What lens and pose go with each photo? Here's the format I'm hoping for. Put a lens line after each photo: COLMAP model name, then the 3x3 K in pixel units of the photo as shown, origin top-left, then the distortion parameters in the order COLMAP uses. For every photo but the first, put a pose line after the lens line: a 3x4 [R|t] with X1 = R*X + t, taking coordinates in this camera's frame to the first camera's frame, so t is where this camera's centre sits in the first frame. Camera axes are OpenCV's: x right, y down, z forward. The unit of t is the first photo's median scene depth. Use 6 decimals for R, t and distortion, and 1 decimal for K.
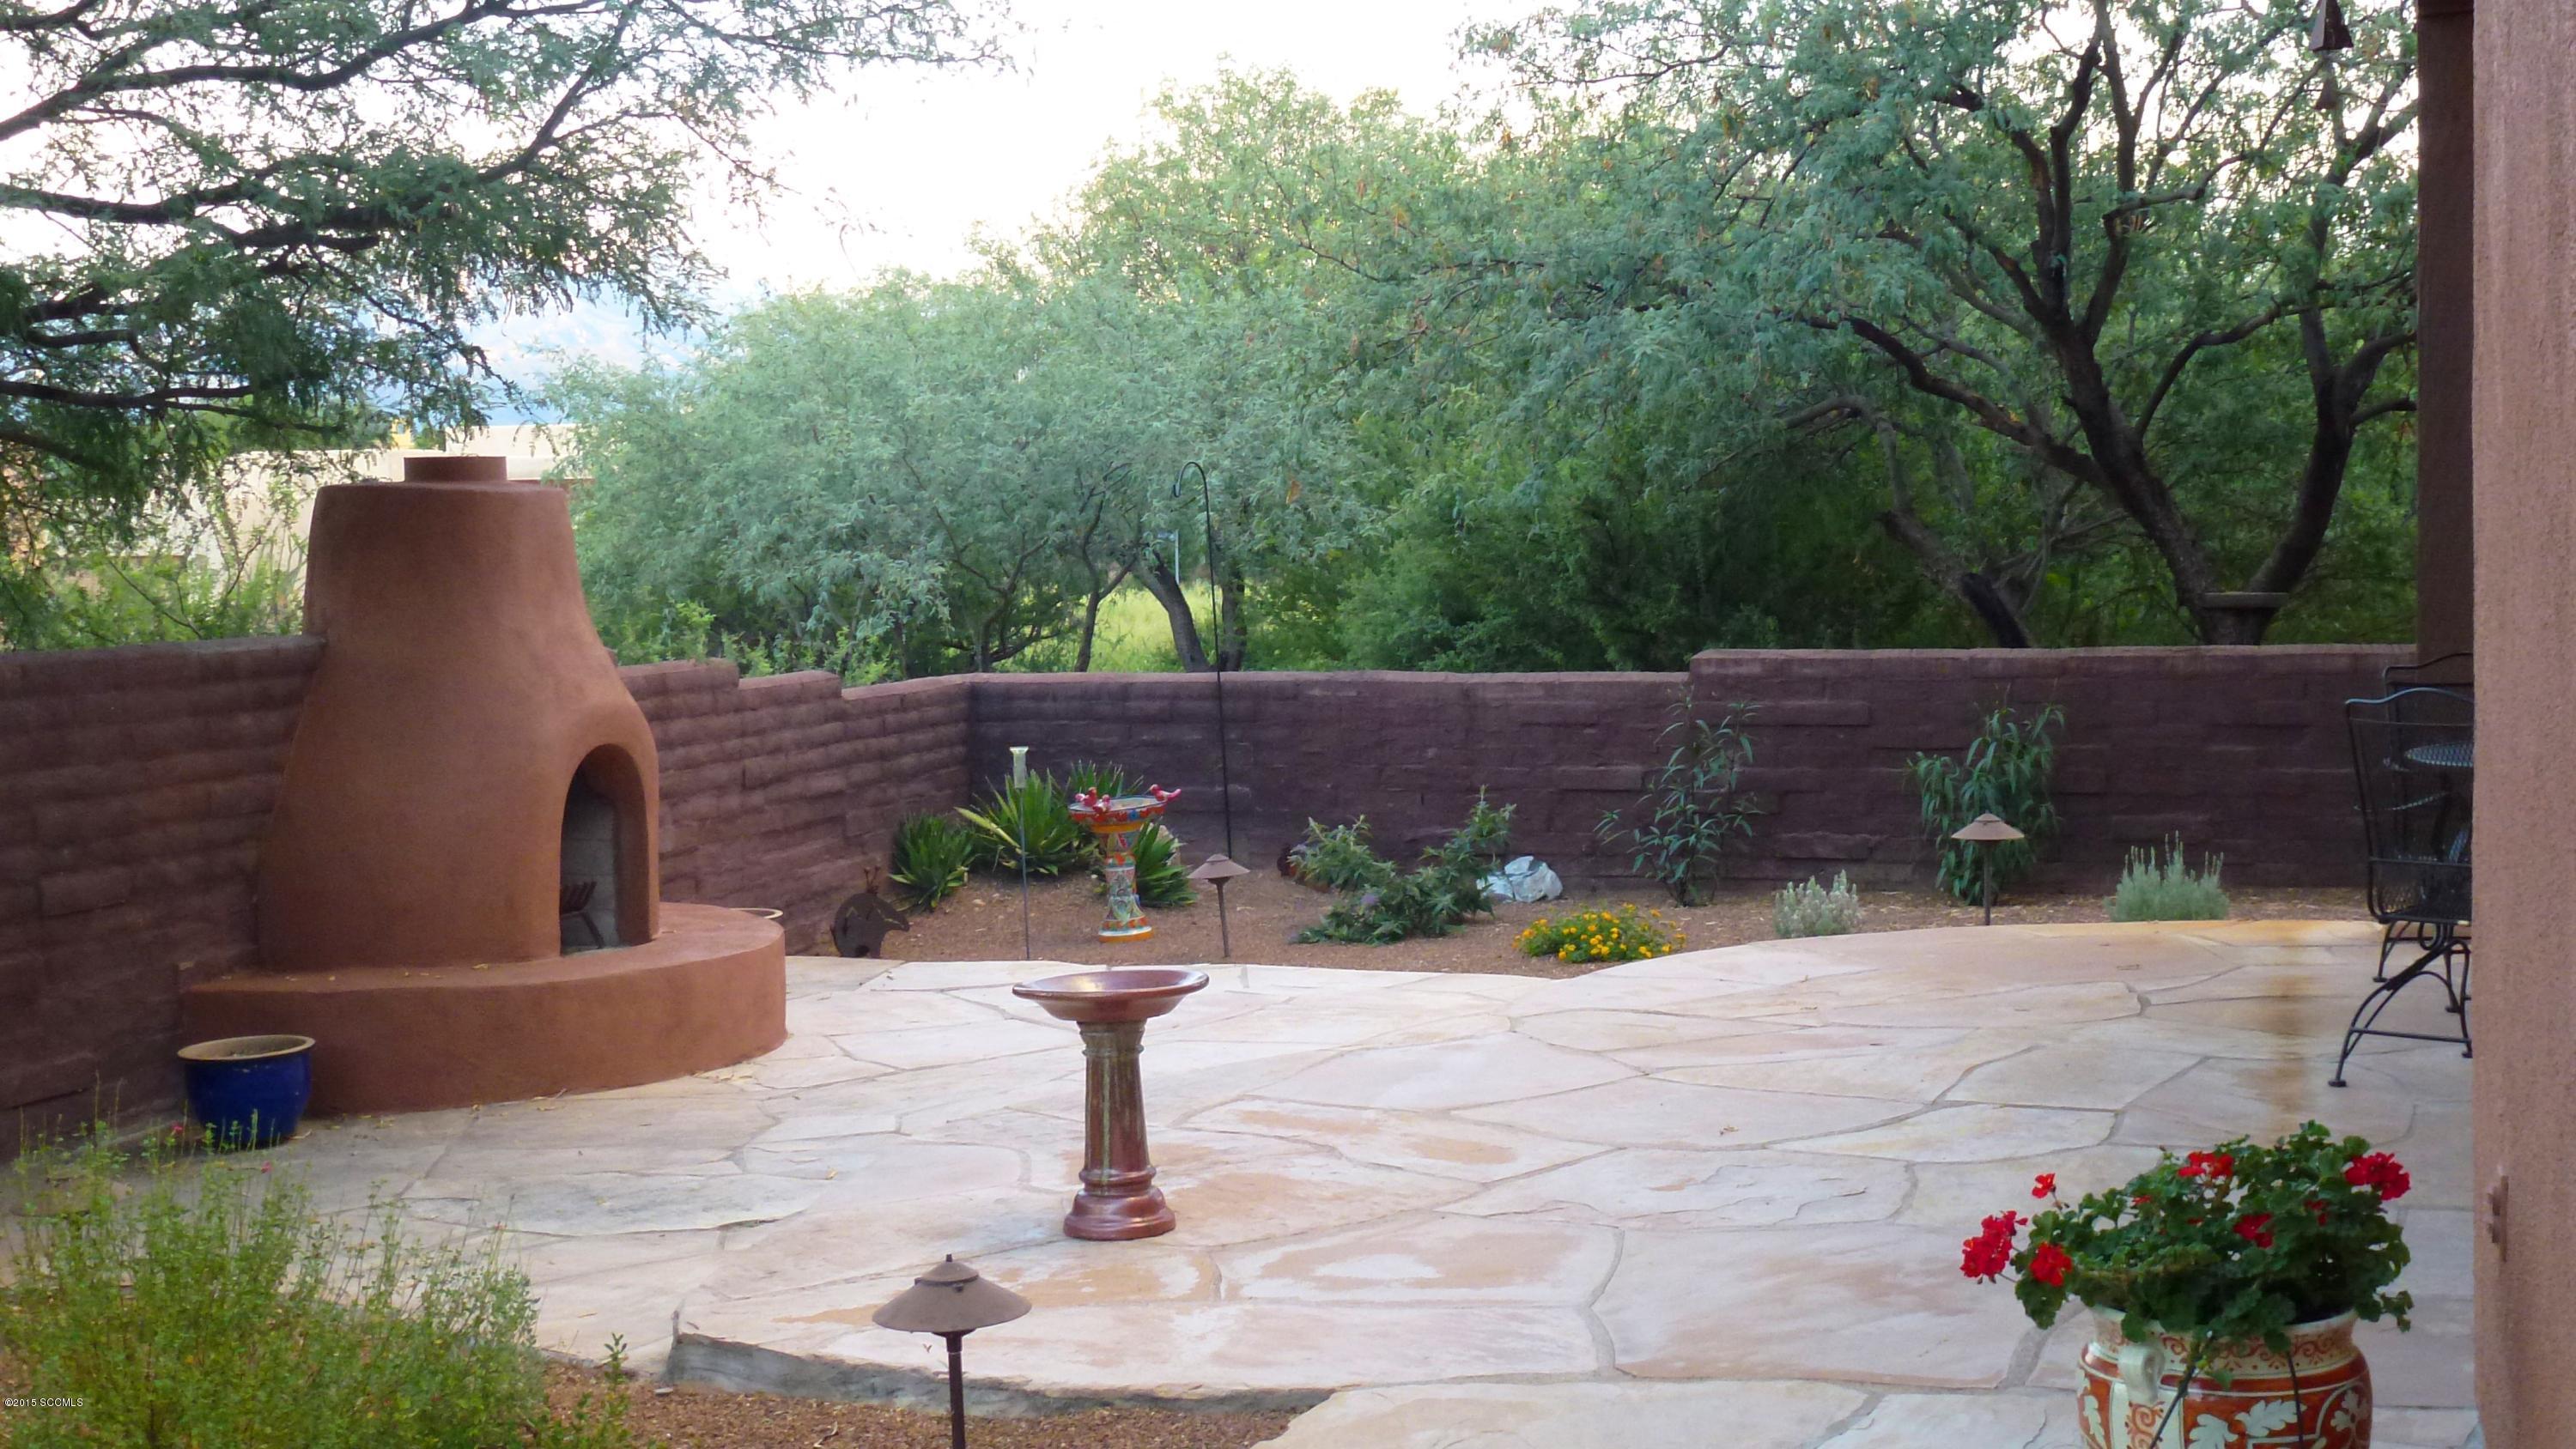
lens RADIAL K [[3310.8, 0, 1288.3], [0, 3310.8, 724.1], [0, 0, 1]] dist [-0.018312, 0.000000]
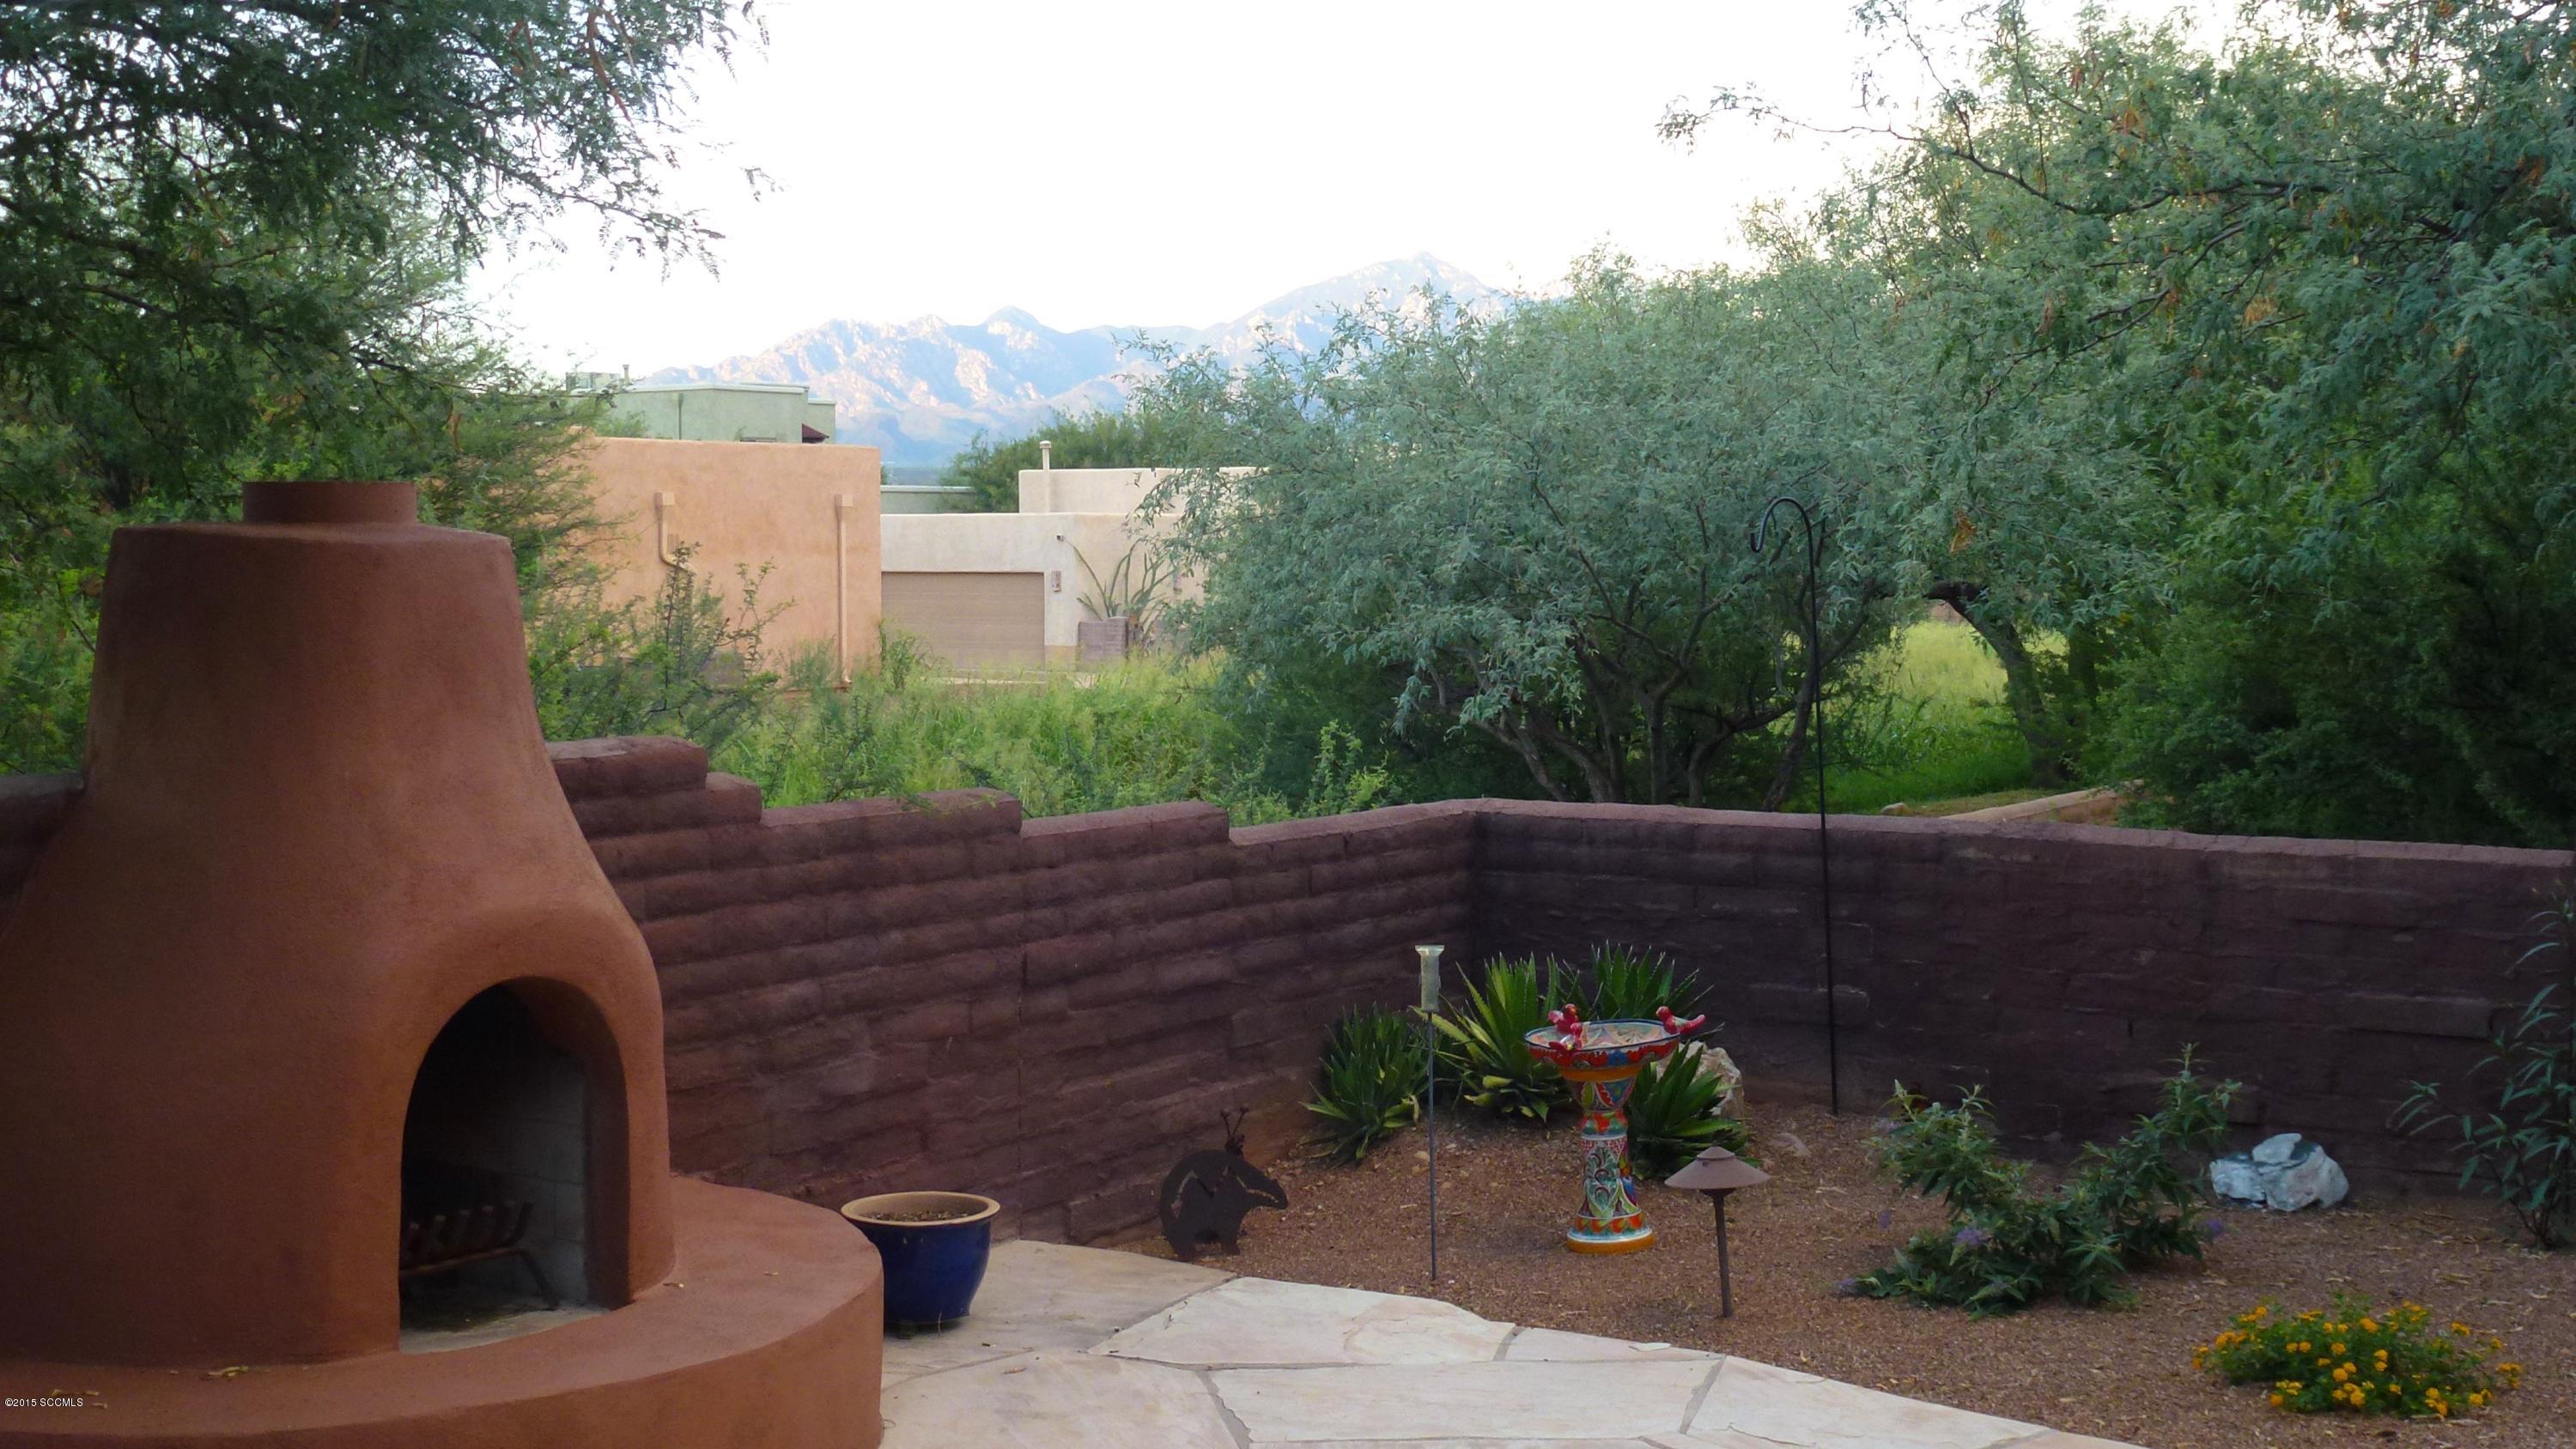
lens RADIAL K [[3310.8, 0, 1287.2], [0, 3310.8, 723.8], [0, 0, 1]] dist [-0.018312, 0.000000]
pose [[0.960648, 0.029659, -0.276180, 0.060940], [-0.031538, 0.999500, -0.002365, -0.030484], [0.275972, 0.010982, 0.961103, 0.352112]]
